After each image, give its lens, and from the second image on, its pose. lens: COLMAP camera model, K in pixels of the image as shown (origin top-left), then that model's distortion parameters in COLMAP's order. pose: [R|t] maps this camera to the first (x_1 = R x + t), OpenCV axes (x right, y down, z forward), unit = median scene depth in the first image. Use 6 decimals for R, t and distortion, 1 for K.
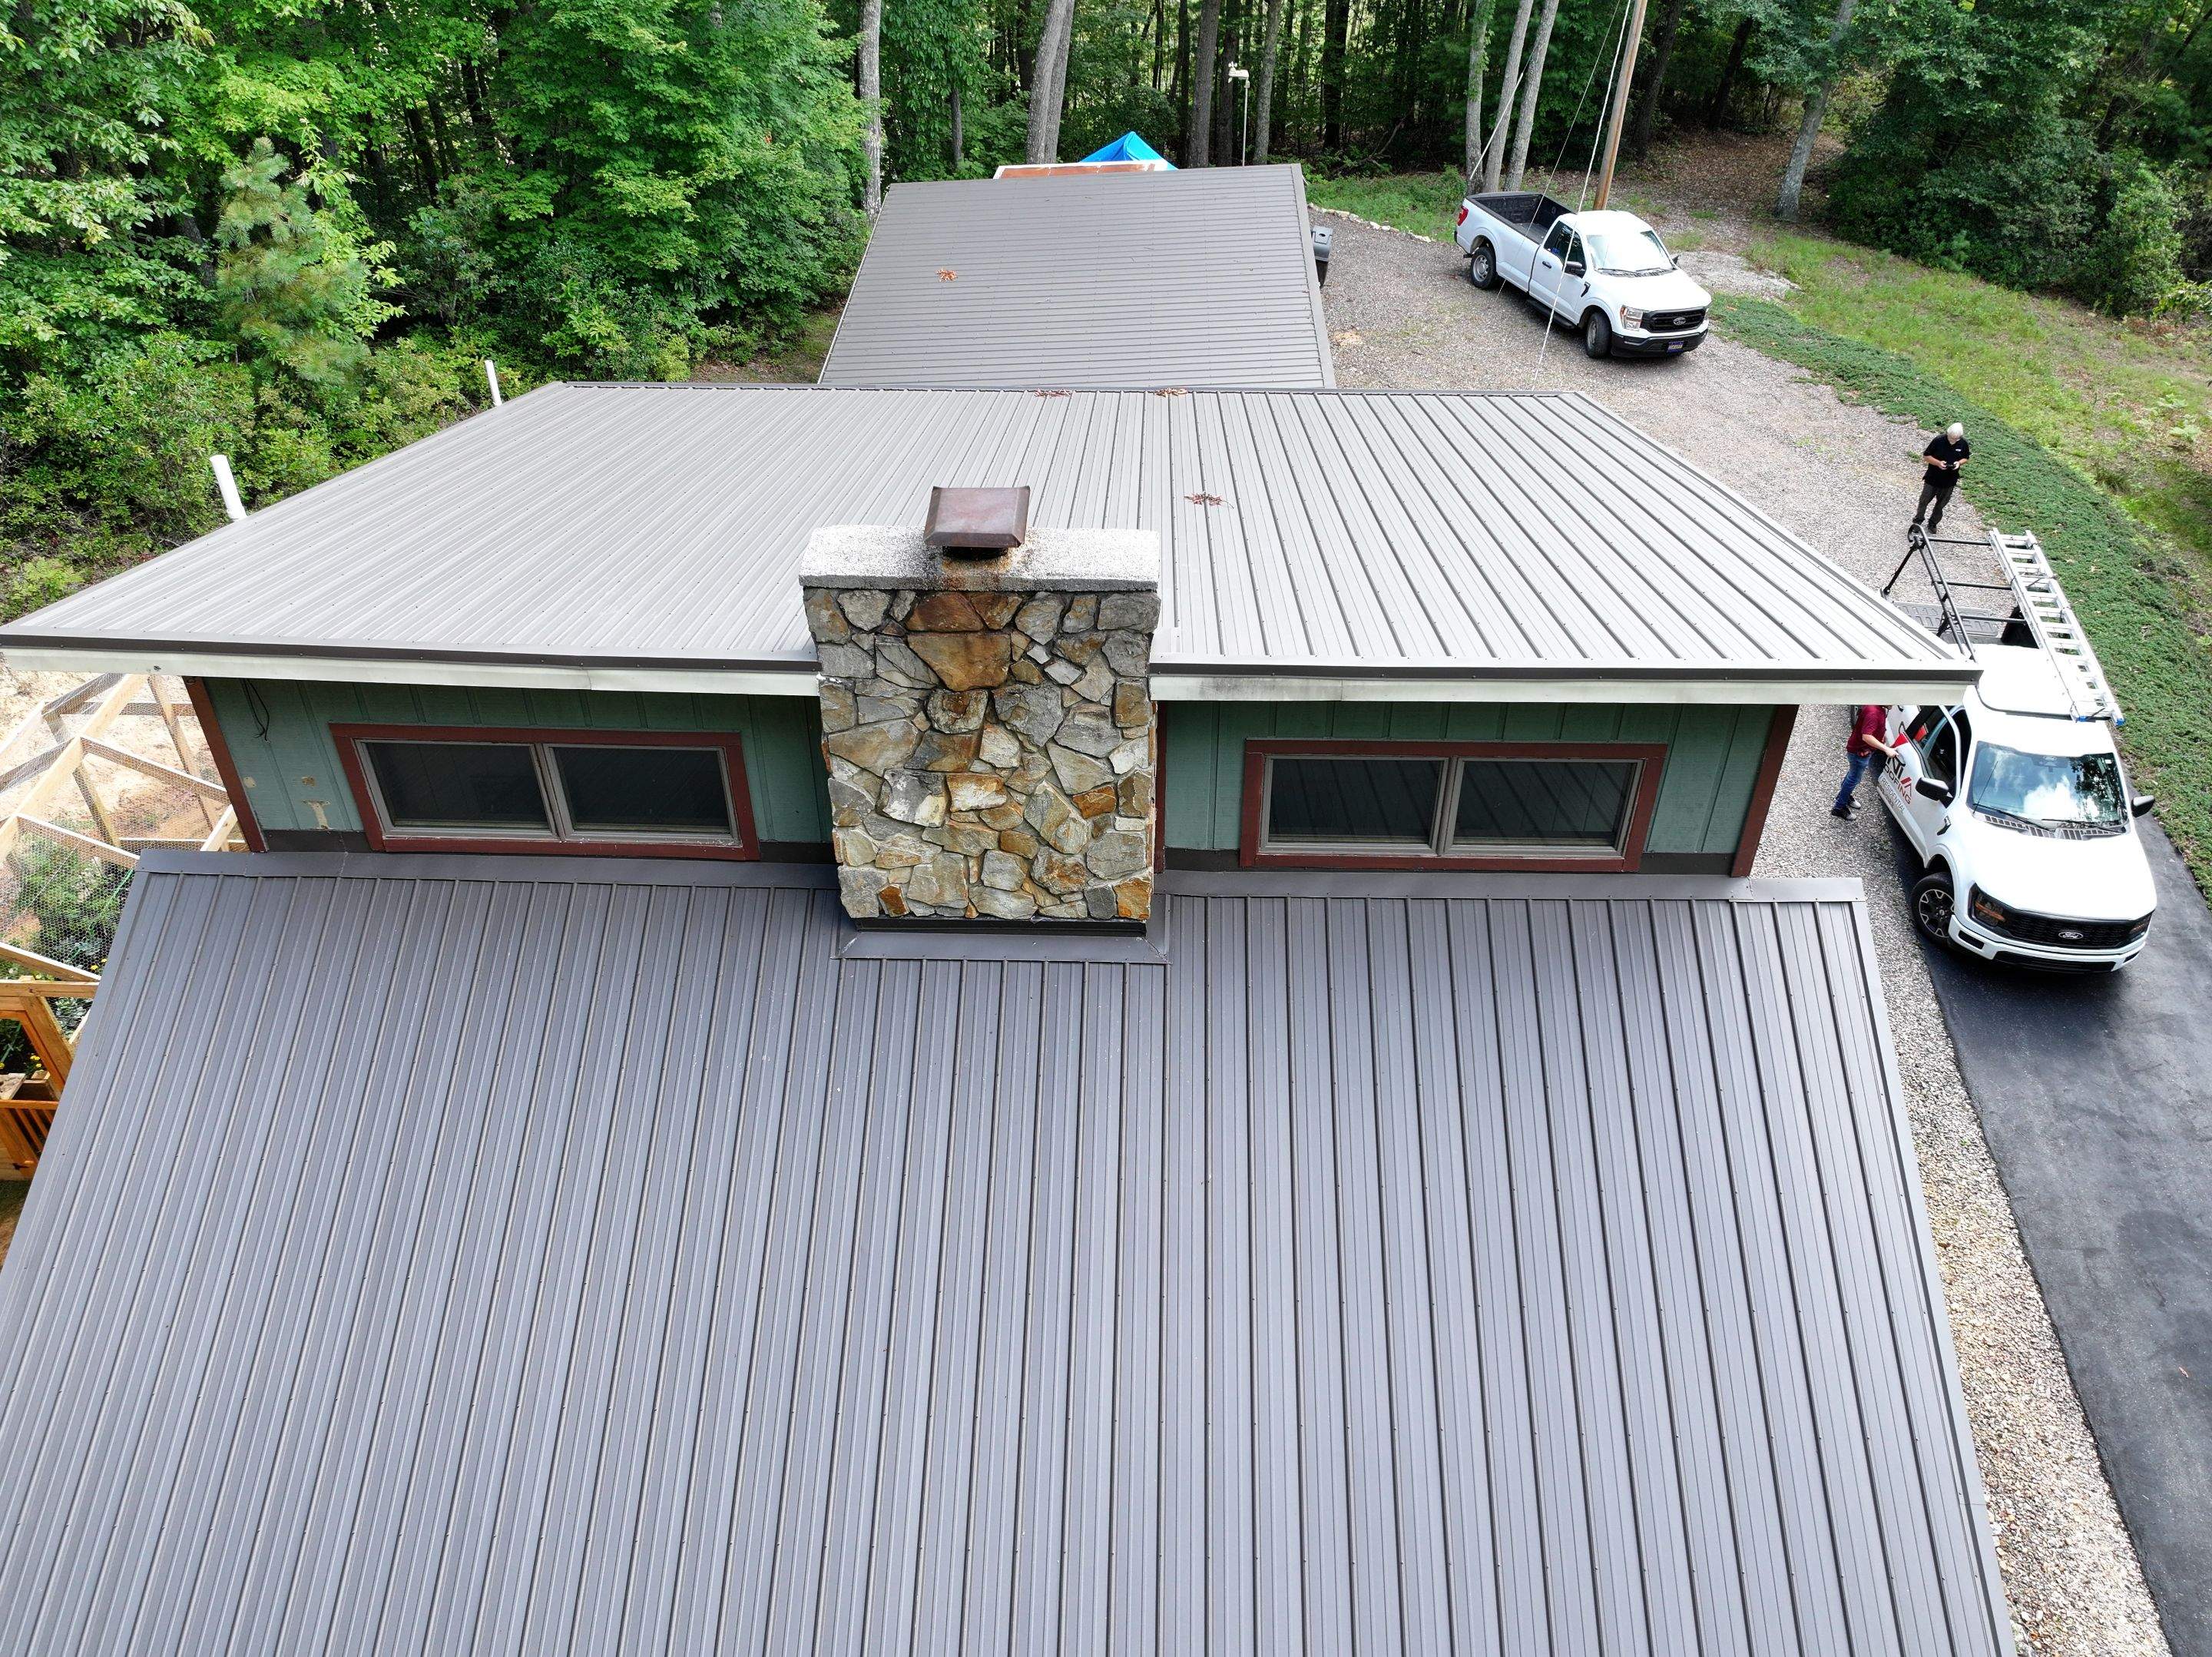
lens RADIAL K [[1757.2, 0, 1106.0], [0, 1757.2, 828.5], [0, 0, 1]] dist [0.004778, 0.001888]
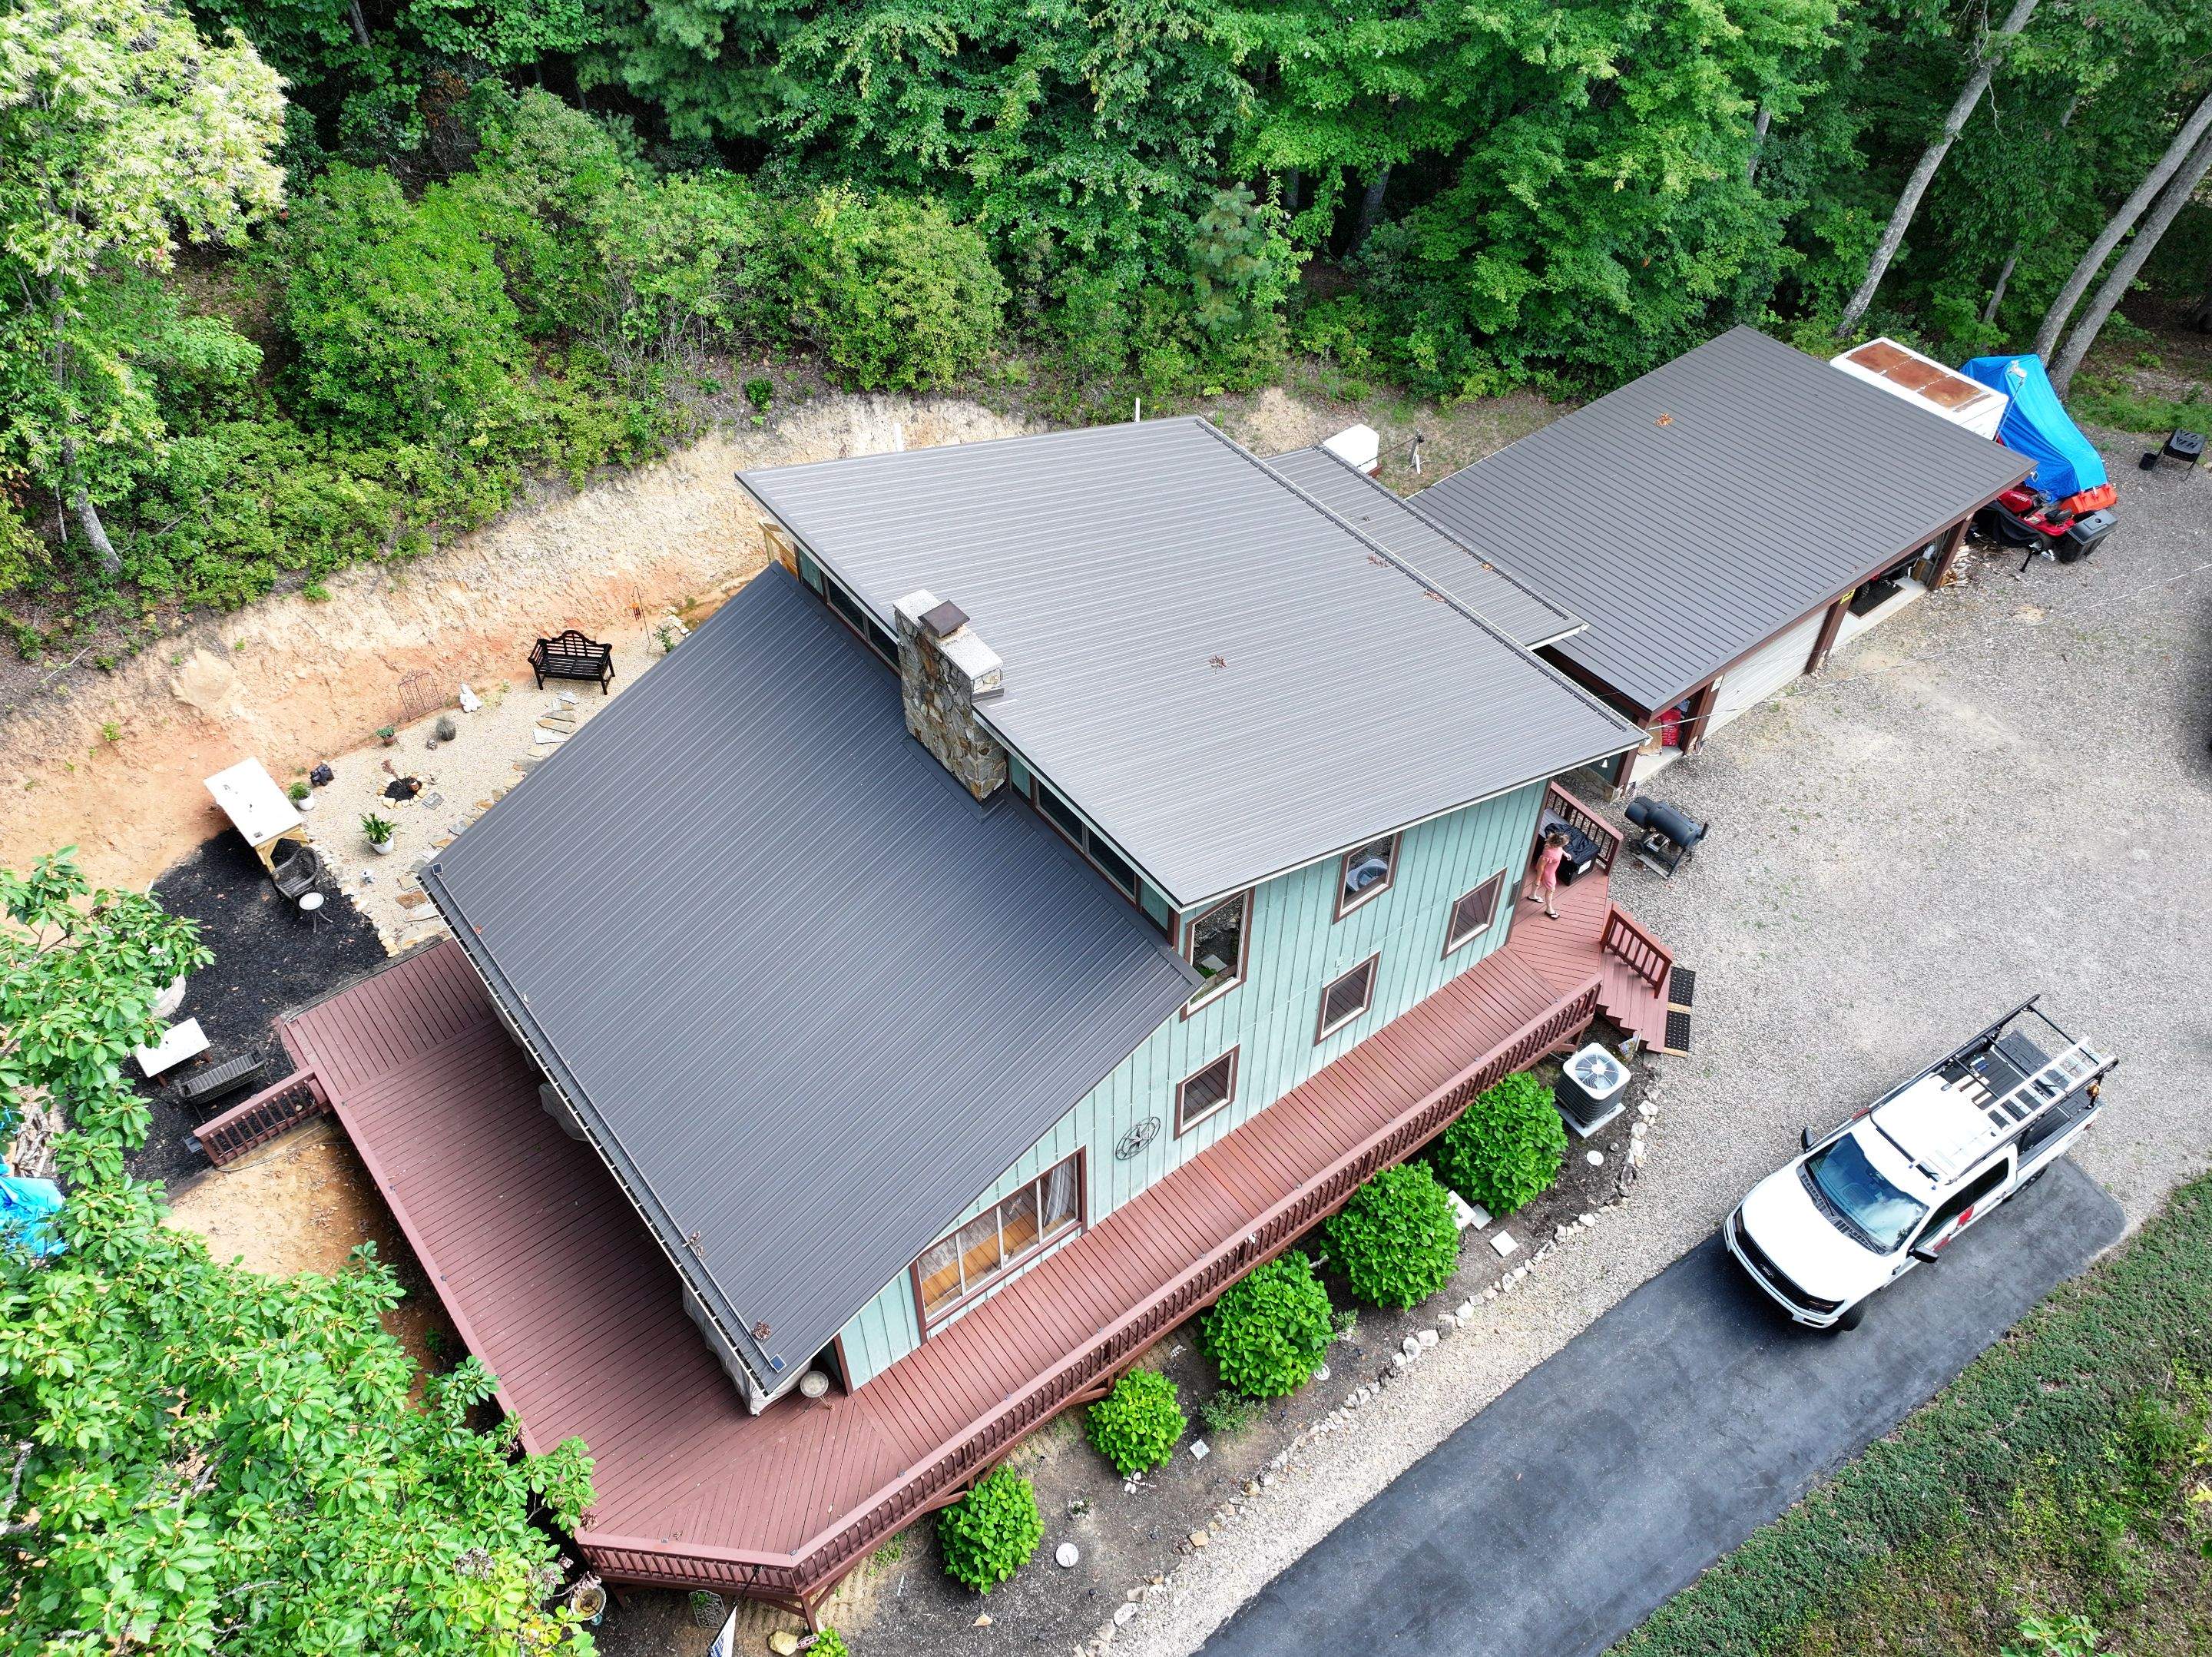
lens RADIAL K [[1757.2, 0, 1106.0], [0, 1757.2, 828.5], [0, 0, 1]] dist [0.004778, 0.001888]
pose [[0.637258, 0.570489, -0.518116, 0.926406], [-0.488917, 0.818971, 0.300411, -0.477218], [0.595703, 0.061876, 0.800818, -0.519996]]
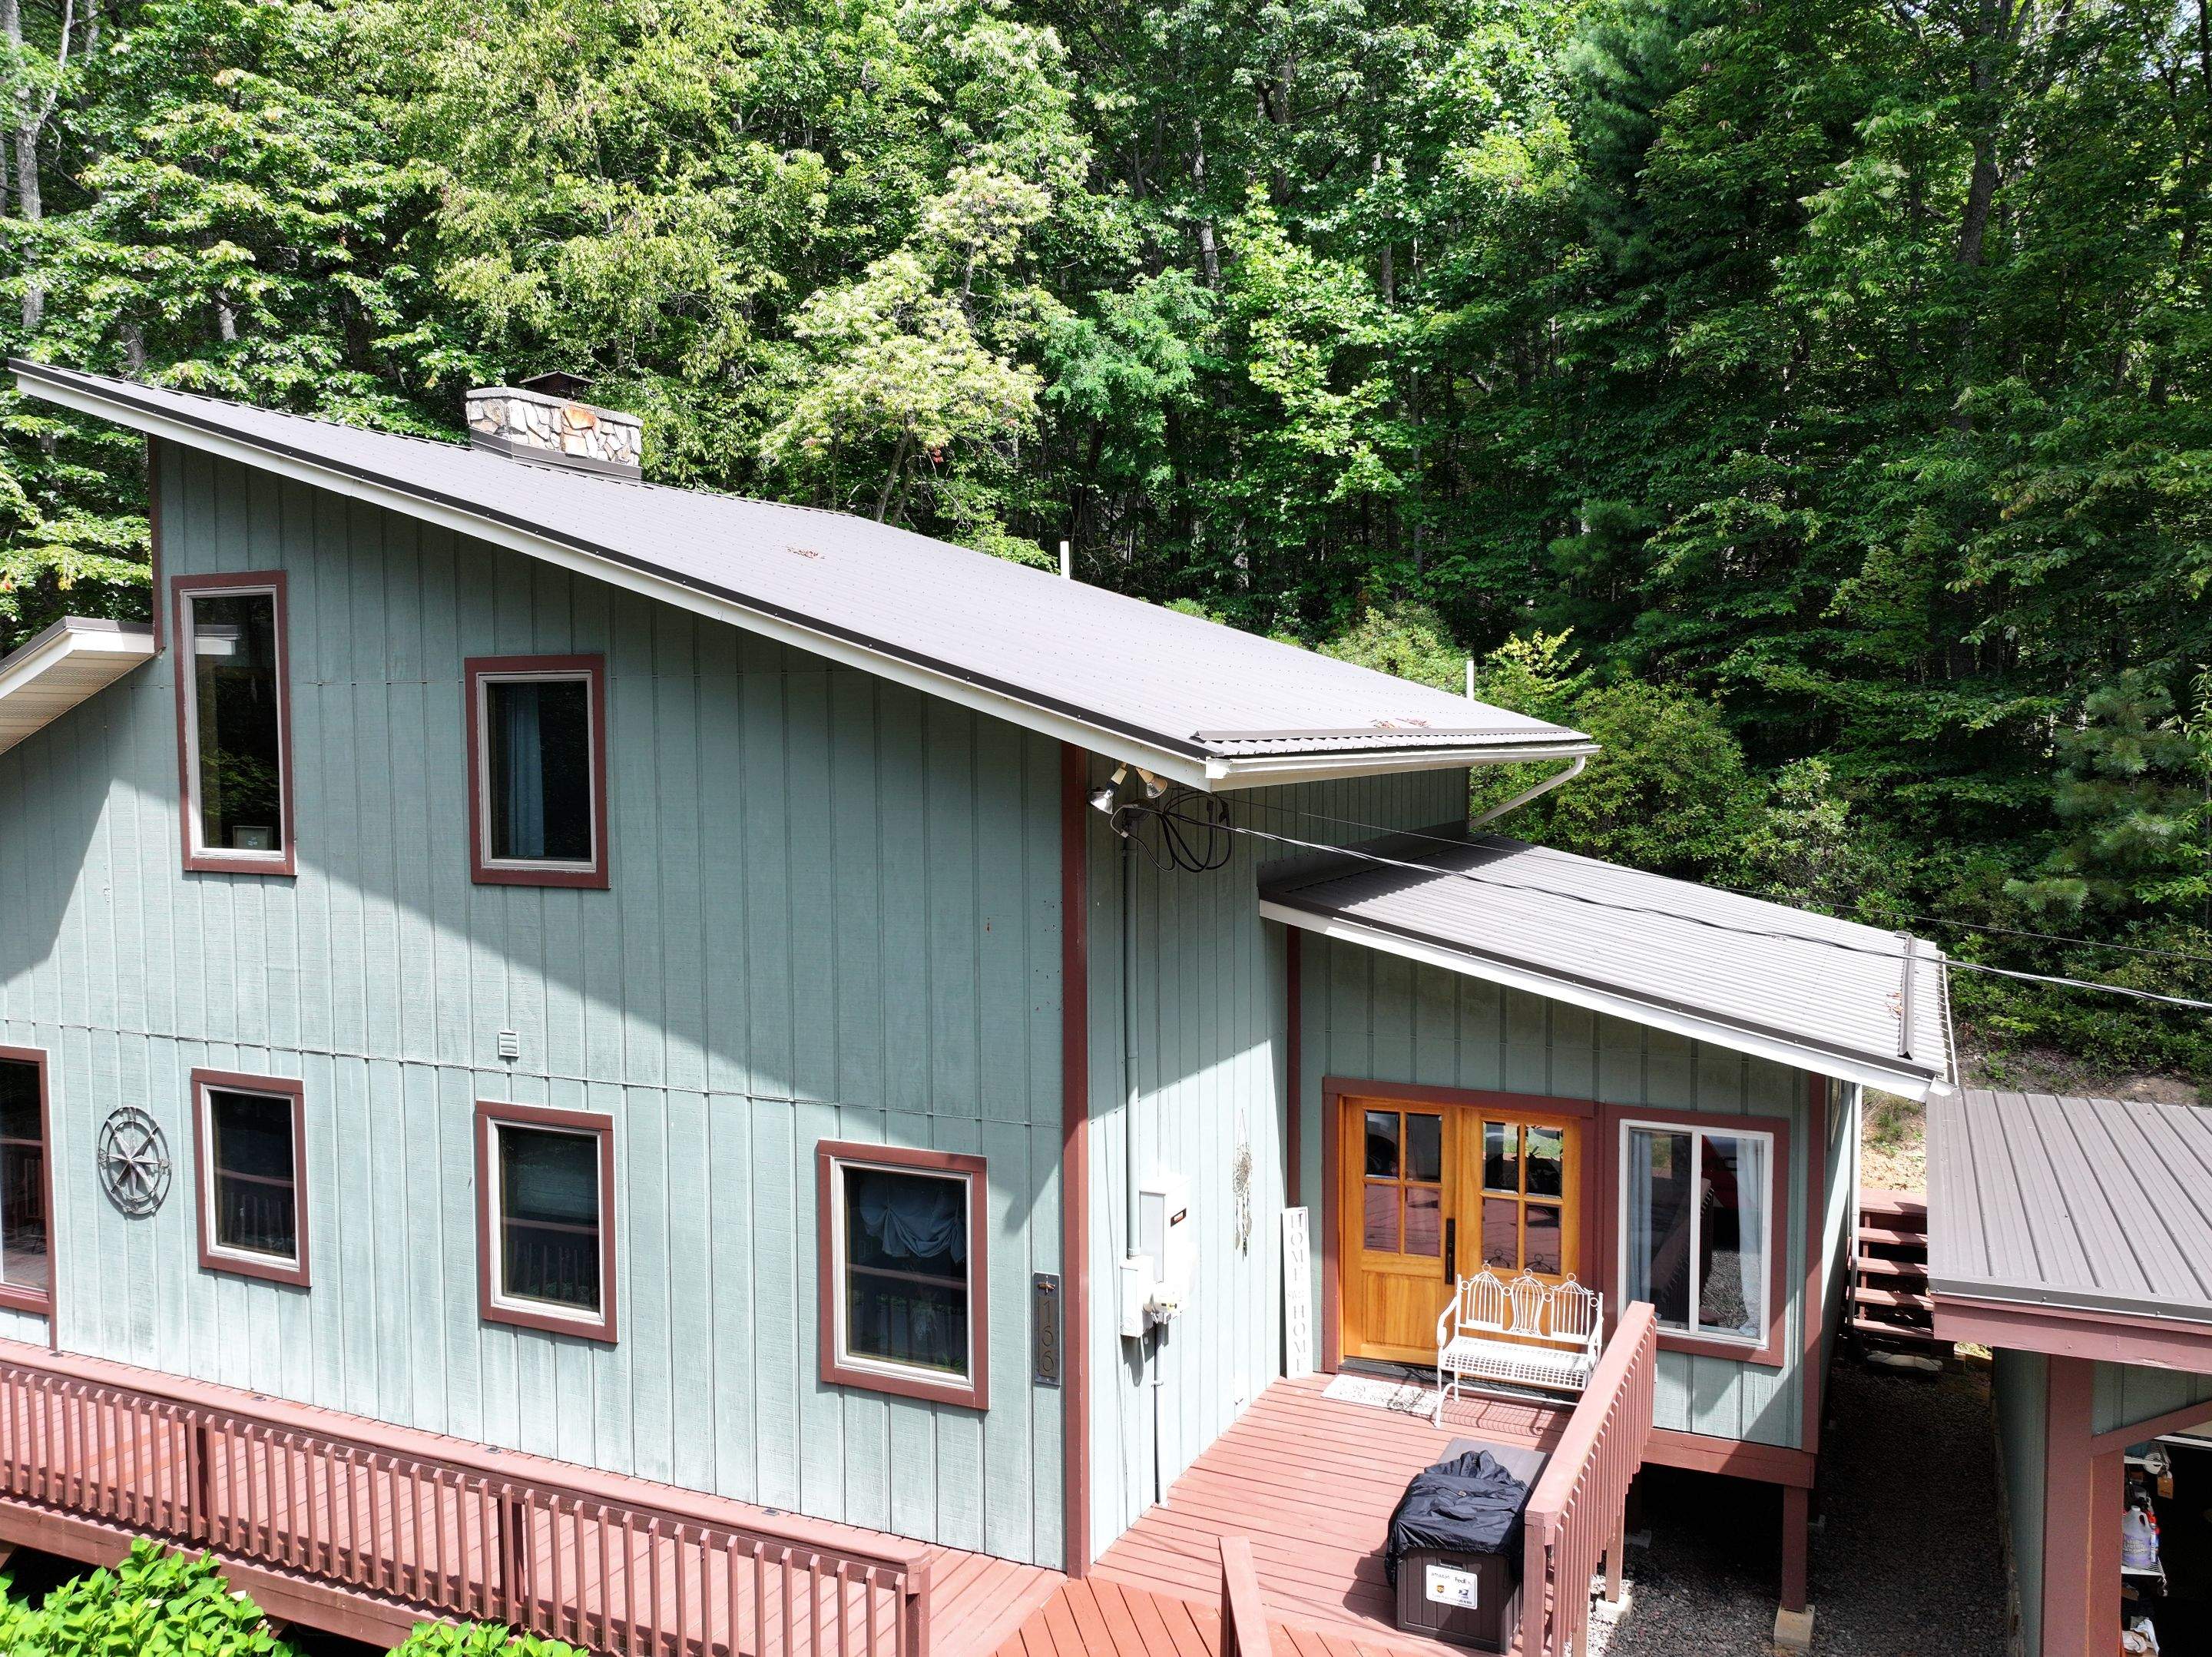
lens RADIAL K [[1757.2, 0, 1106.0], [0, 1757.2, 828.5], [0, 0, 1]] dist [0.004778, 0.001888]
pose [[-0.390886, 0.061954, -0.918352, 0.859640], [-0.575187, 0.762489, 0.296261, -0.420926], [0.718588, 0.644028, -0.262411, 1.319783]]
